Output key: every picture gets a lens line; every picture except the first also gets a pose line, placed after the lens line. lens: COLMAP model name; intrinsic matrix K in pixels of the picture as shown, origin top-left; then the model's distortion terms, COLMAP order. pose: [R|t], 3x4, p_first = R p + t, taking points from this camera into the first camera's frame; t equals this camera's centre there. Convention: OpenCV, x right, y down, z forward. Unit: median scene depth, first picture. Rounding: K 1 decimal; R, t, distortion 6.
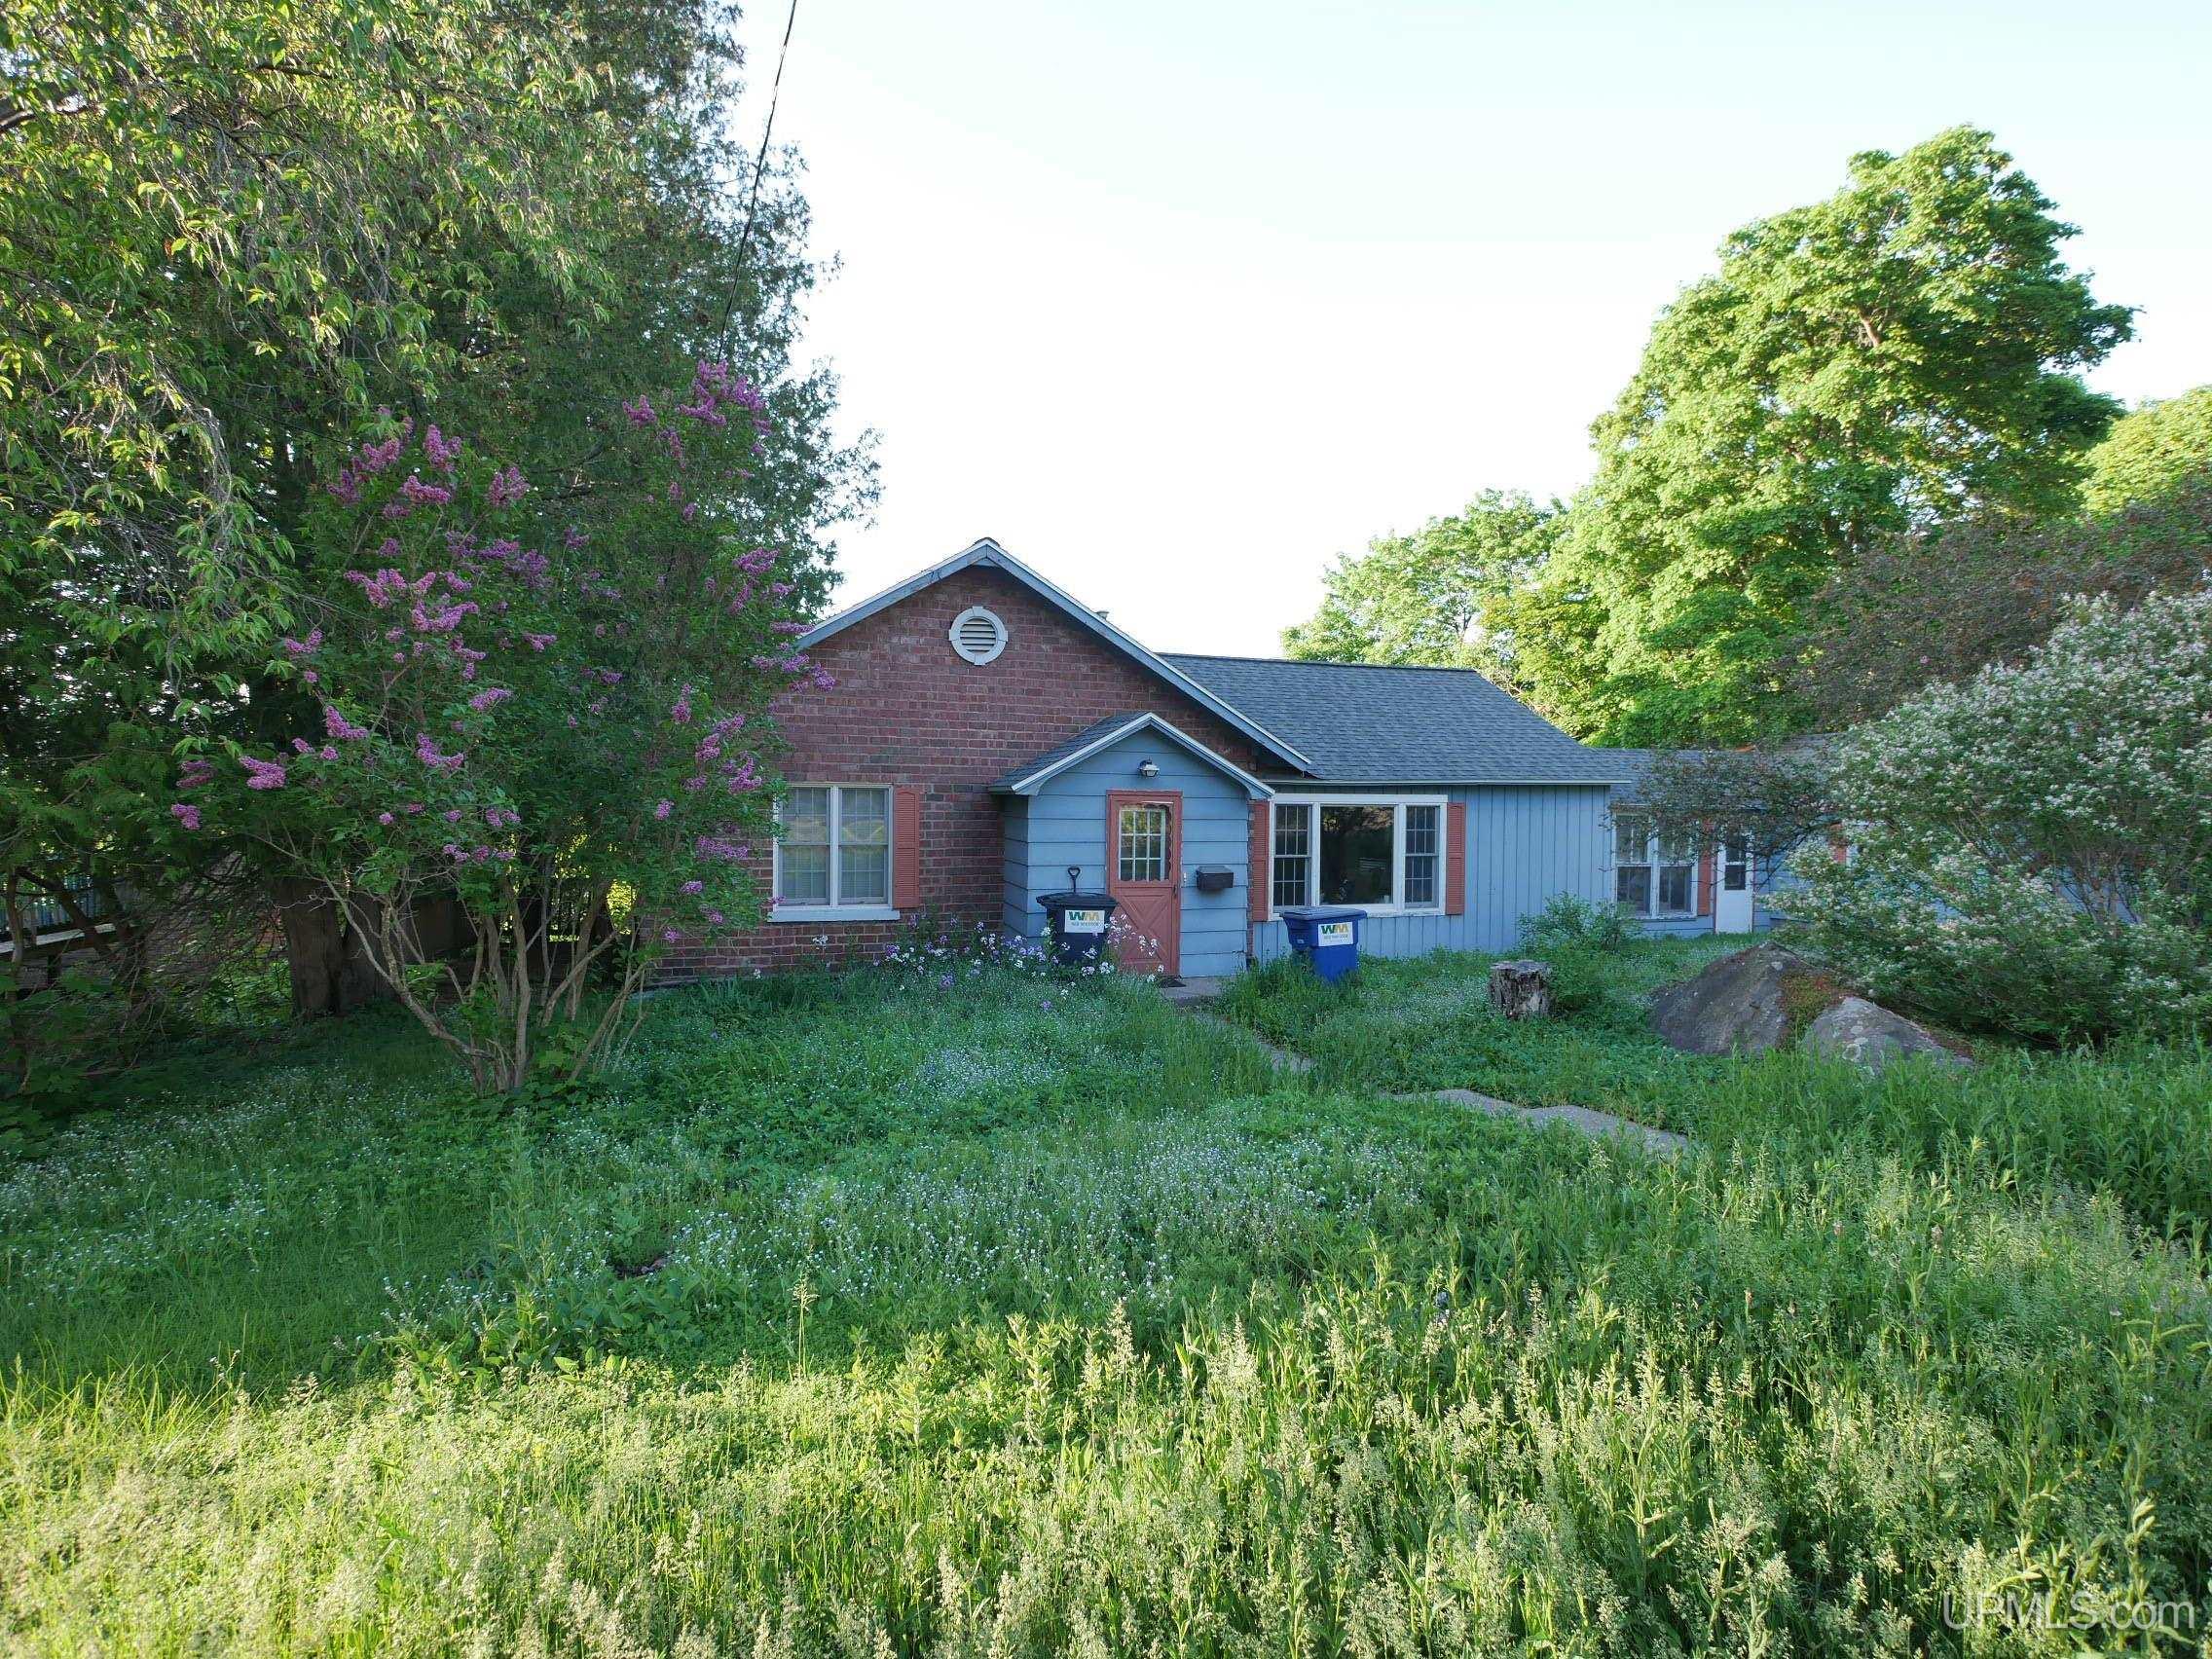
lens RADIAL K [[963.1, 0, 1106.0], [0, 963.1, 829.5], [0, 0, 1]] dist [-0.003559, -0.000375]
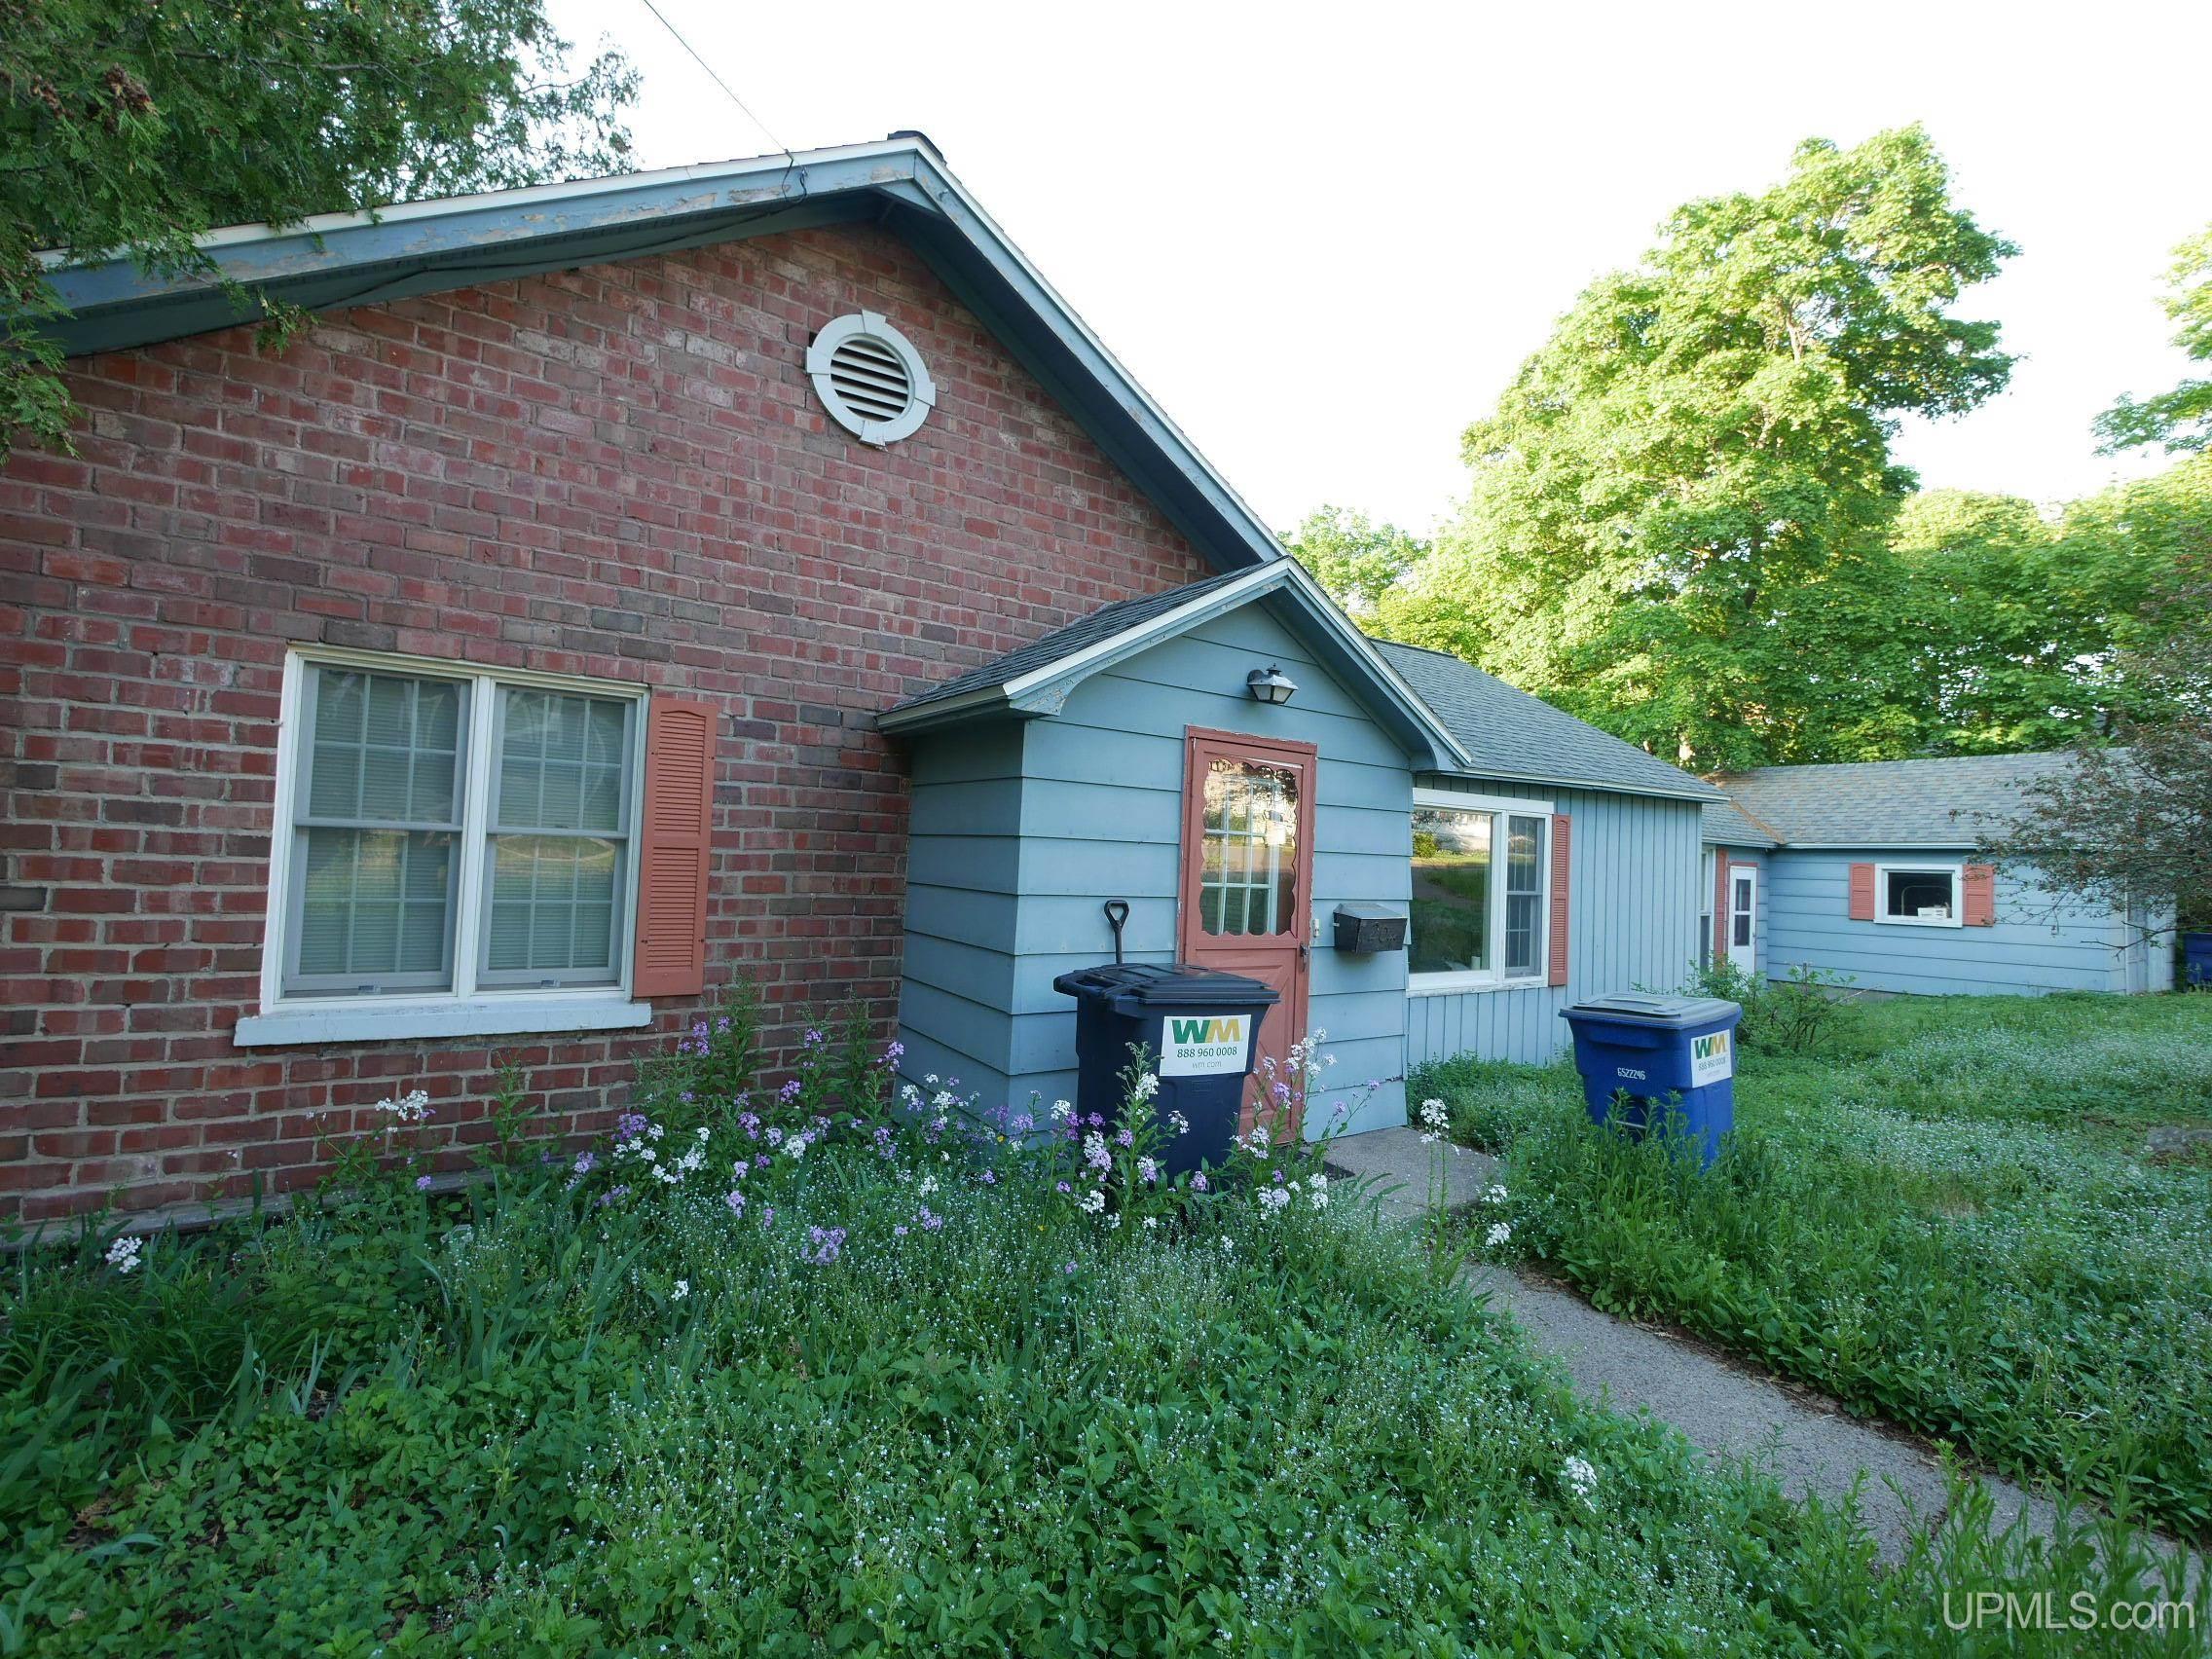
lens RADIAL K [[961.3, 0, 1108.3], [0, 961.3, 823.3], [0, 0, 1]] dist [-0.004276, -0.000214]
pose [[0.962197, 0.038738, 0.269587, -0.137405], [-0.025410, 0.998284, -0.052755, 0.025166], [-0.271168, 0.043910, 0.961530, 0.543082]]
